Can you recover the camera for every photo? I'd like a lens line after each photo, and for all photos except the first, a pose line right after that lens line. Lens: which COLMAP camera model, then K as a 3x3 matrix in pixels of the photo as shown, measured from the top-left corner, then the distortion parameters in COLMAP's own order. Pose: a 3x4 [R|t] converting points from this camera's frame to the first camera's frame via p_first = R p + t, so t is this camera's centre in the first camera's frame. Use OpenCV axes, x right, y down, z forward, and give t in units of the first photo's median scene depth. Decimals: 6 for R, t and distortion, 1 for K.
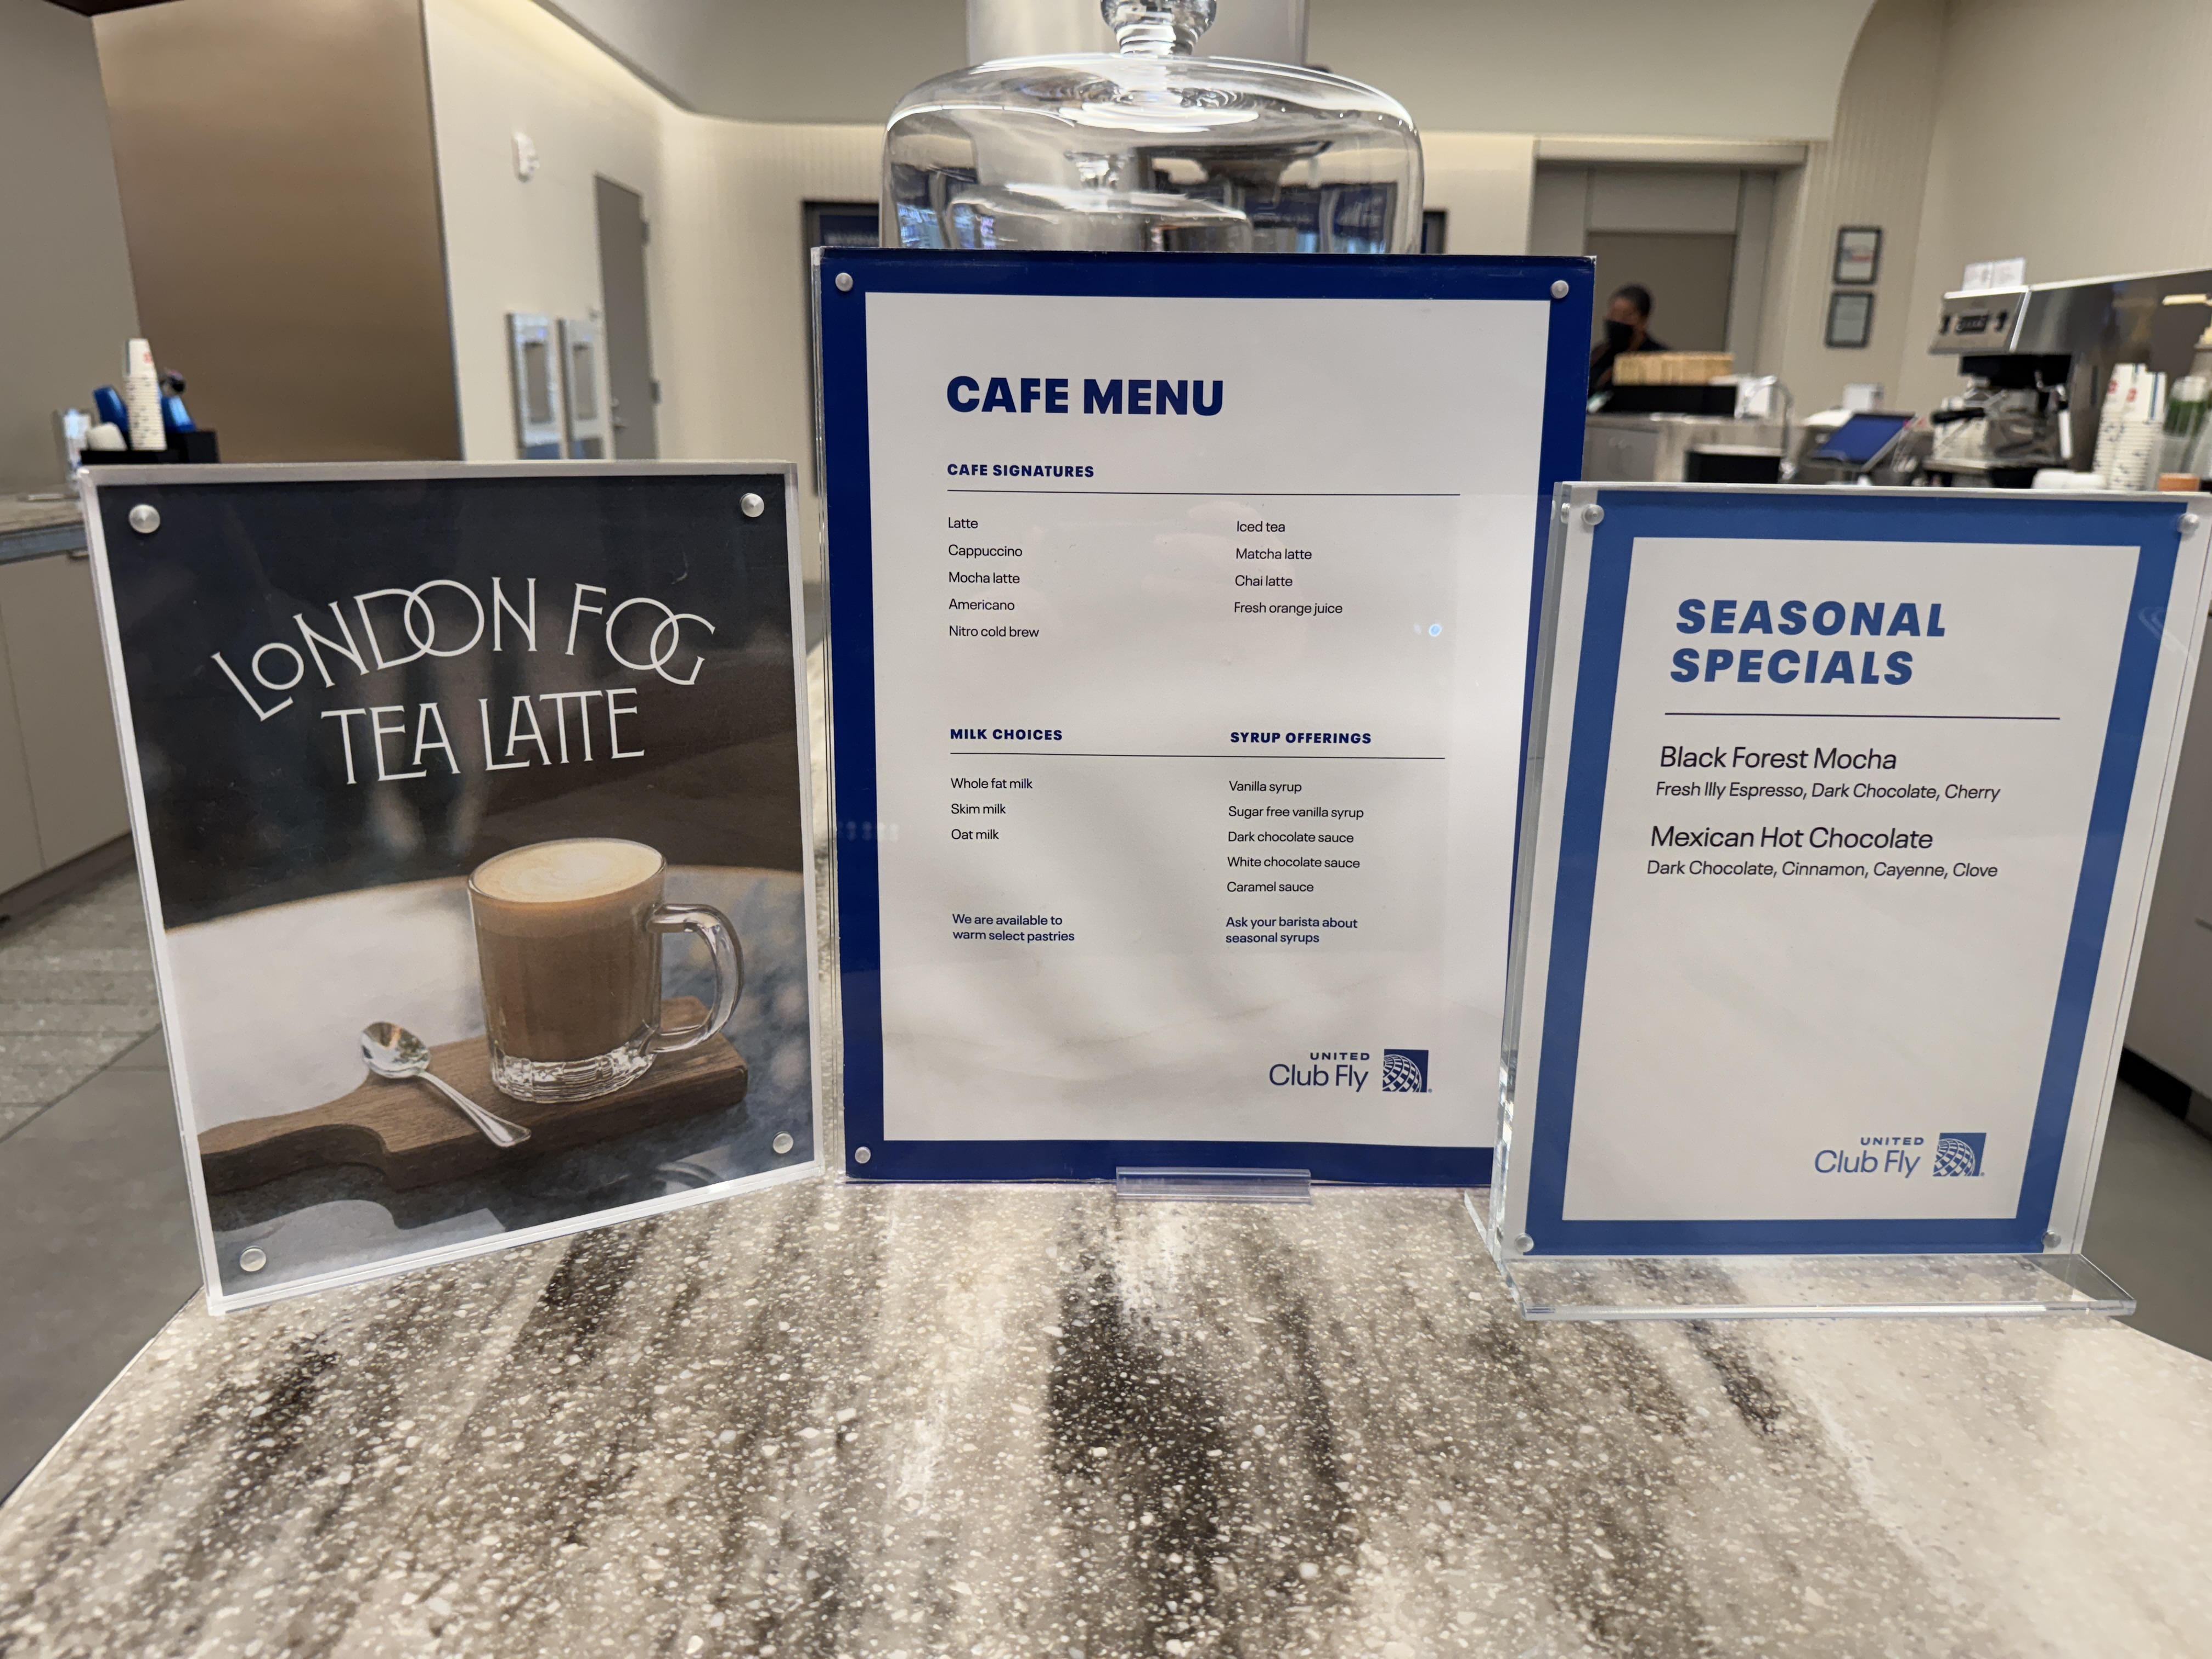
lens RADIAL K [[1555.8, 0, 1106.0], [0, 1555.8, 829.5], [0, 0, 1]] dist [-0.022641, 0.005058]
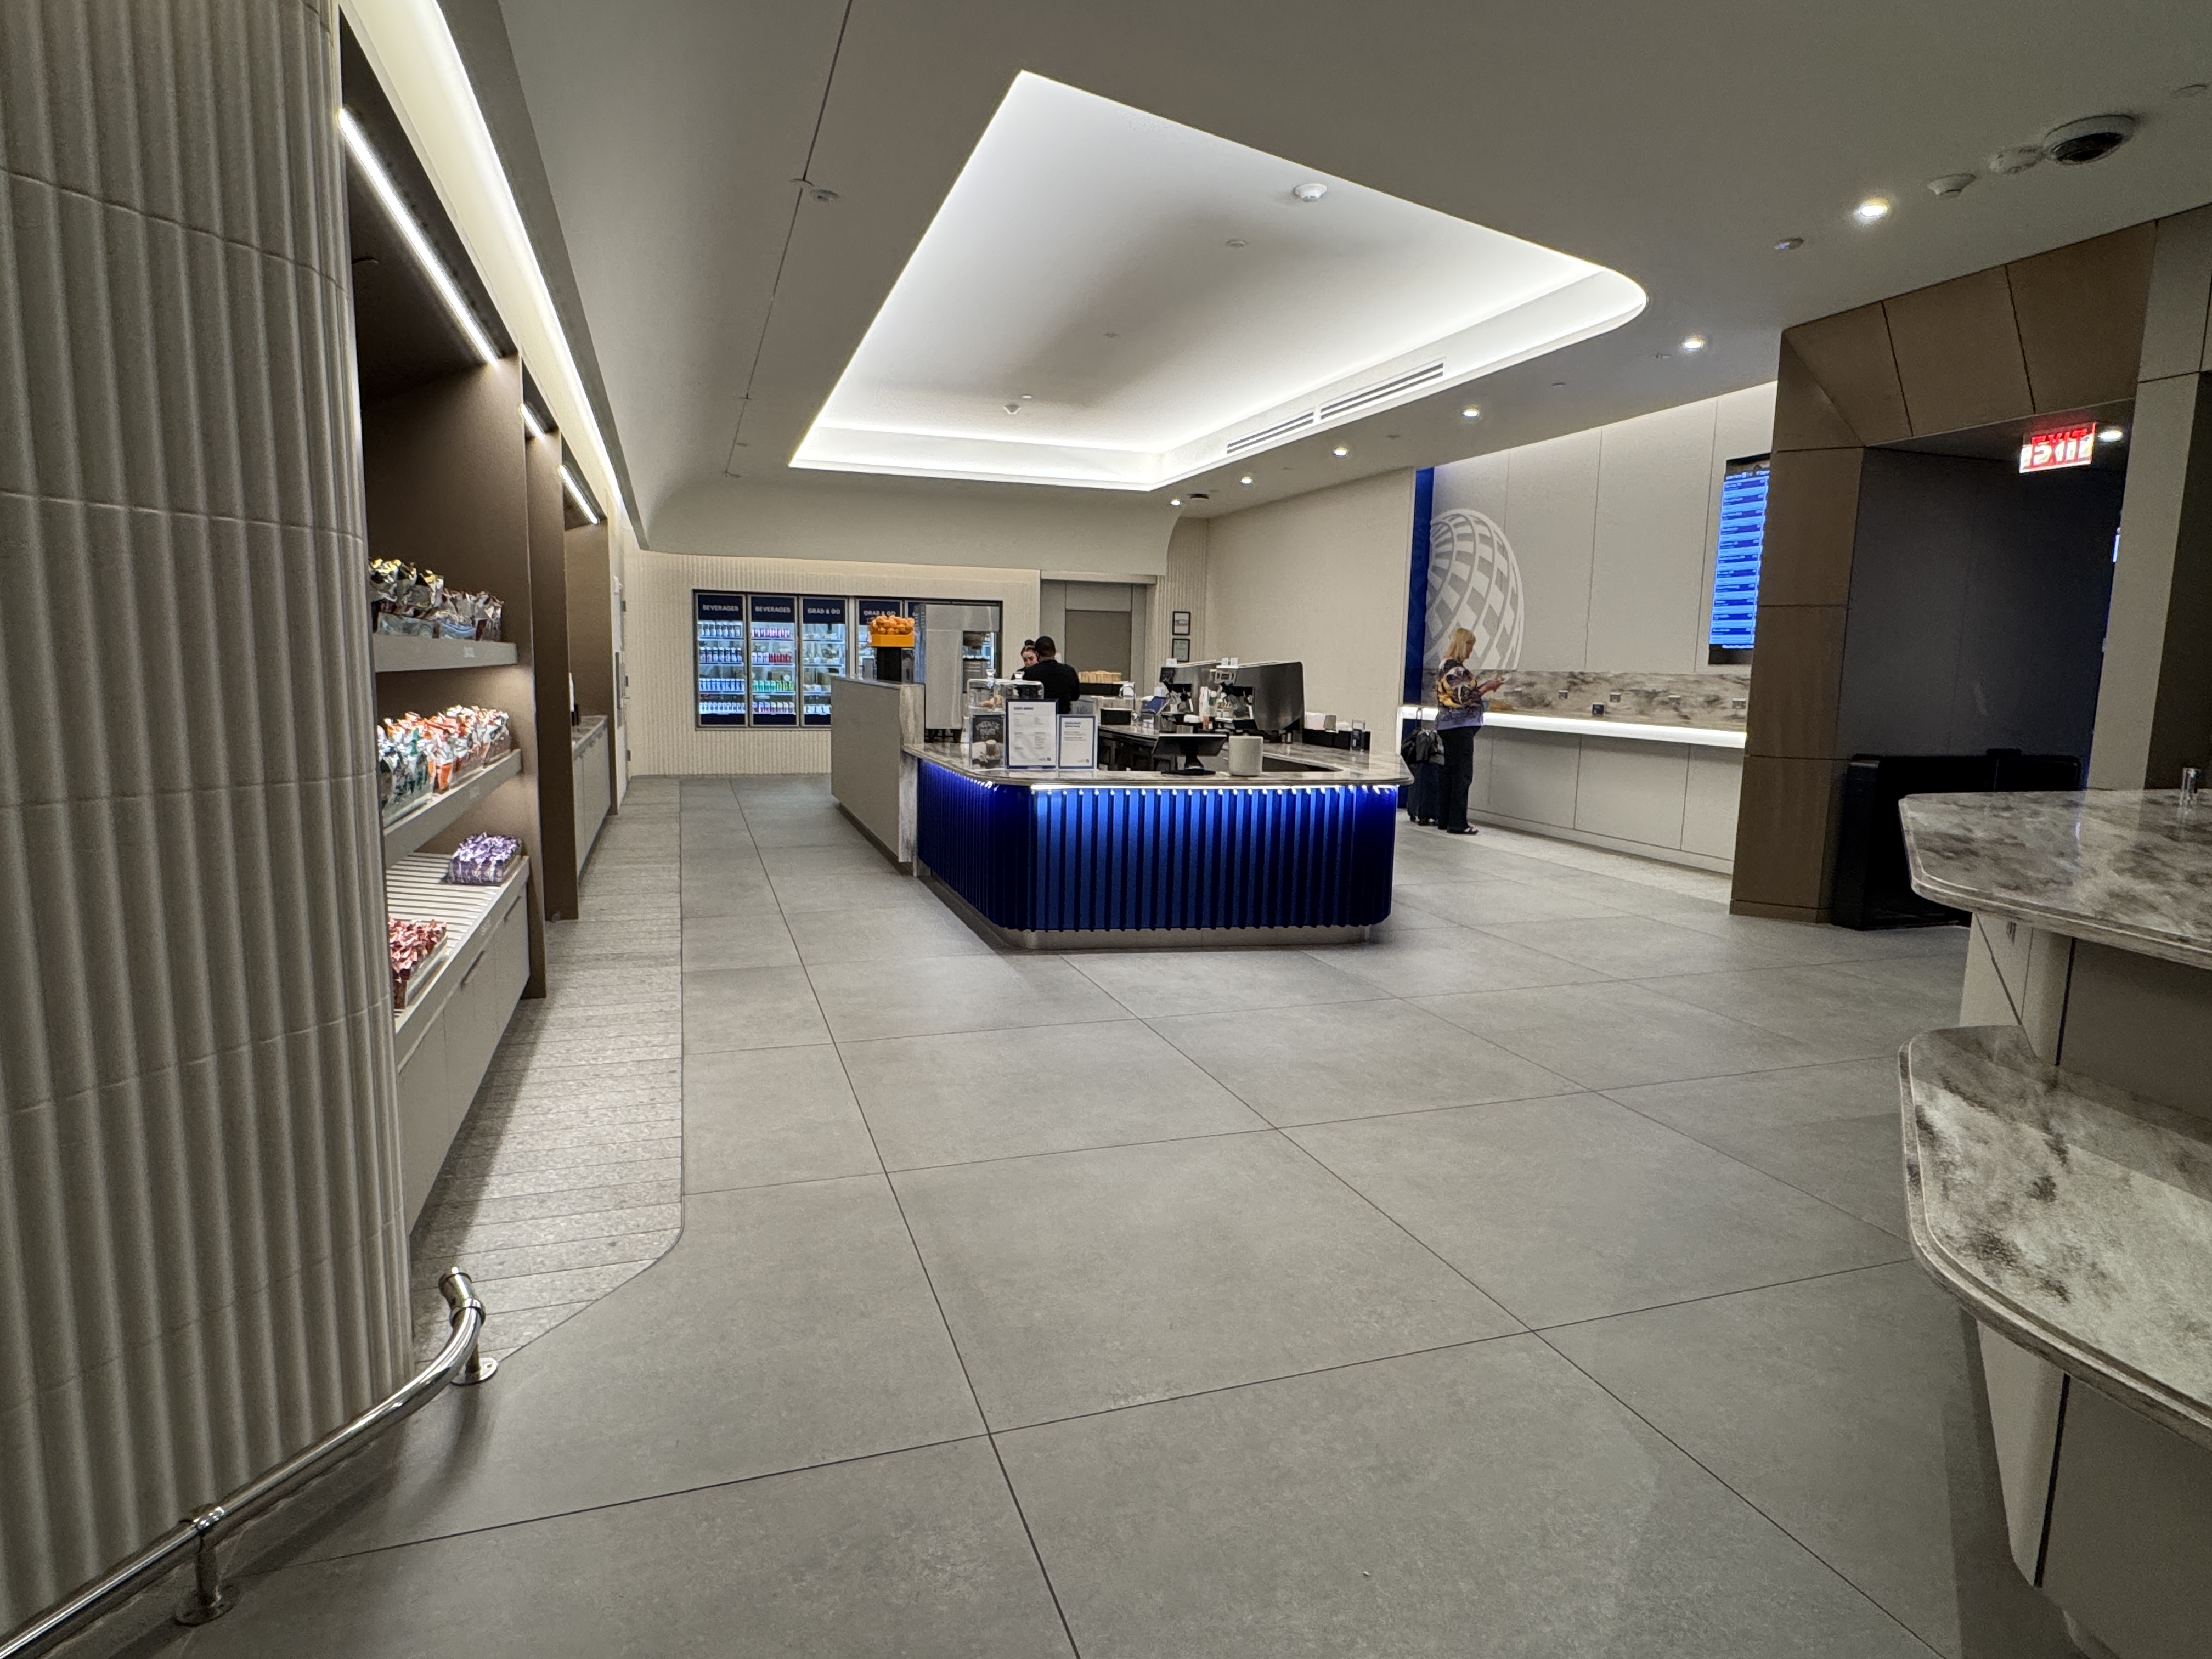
lens RADIAL K [[1202.0, 0, 1085.0], [0, 1202.0, 843.3], [0, 0, 1]] dist [-0.055534, -0.000130]
pose [[0.956786, -0.036275, 0.288520, -2.479220], [0.072401, 0.990661, -0.115541, 2.068274], [-0.281634, 0.131437, 0.950477, -8.687125]]
